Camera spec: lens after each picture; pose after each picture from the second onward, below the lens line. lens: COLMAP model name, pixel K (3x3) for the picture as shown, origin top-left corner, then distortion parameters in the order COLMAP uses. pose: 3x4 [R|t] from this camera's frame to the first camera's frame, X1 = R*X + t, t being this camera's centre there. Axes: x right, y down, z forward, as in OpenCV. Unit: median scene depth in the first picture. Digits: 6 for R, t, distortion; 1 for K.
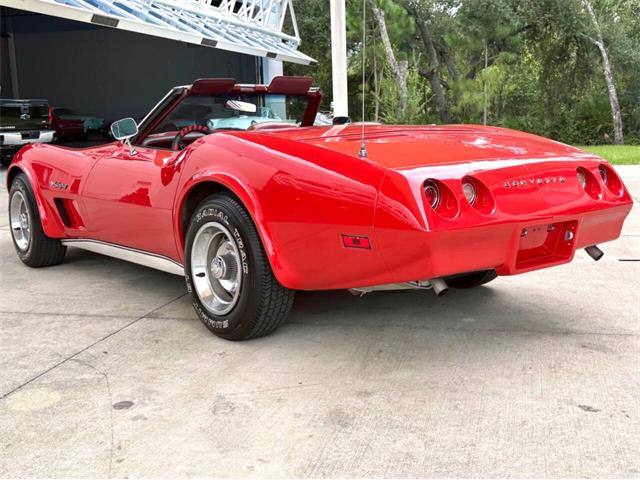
lens RADIAL K [[533.4, 0, 320.0], [0, 533.4, 240.0], [0, 0, 1]] dist [0.064775, -0.107776]
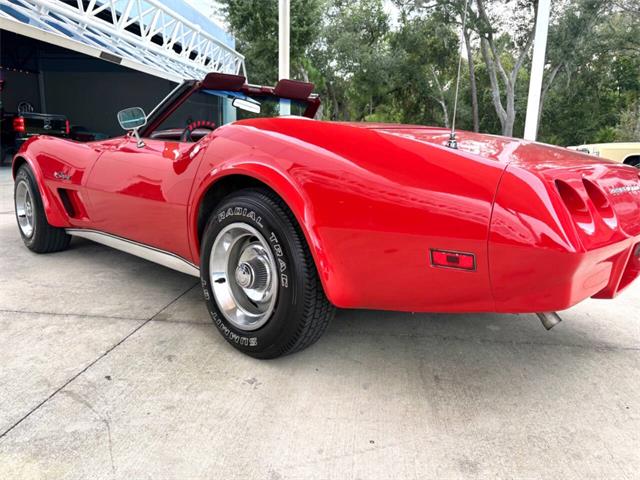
lens RADIAL K [[350.2, 0, 289.5], [0, 350.2, 233.5], [0, 0, 1]] dist [0.012002, 0.000256]
pose [[0.995164, 0.025487, 0.094867, -0.146383], [-0.028127, 0.999250, 0.026596, -0.028069], [-0.094118, -0.029136, 0.995135, 0.363741]]
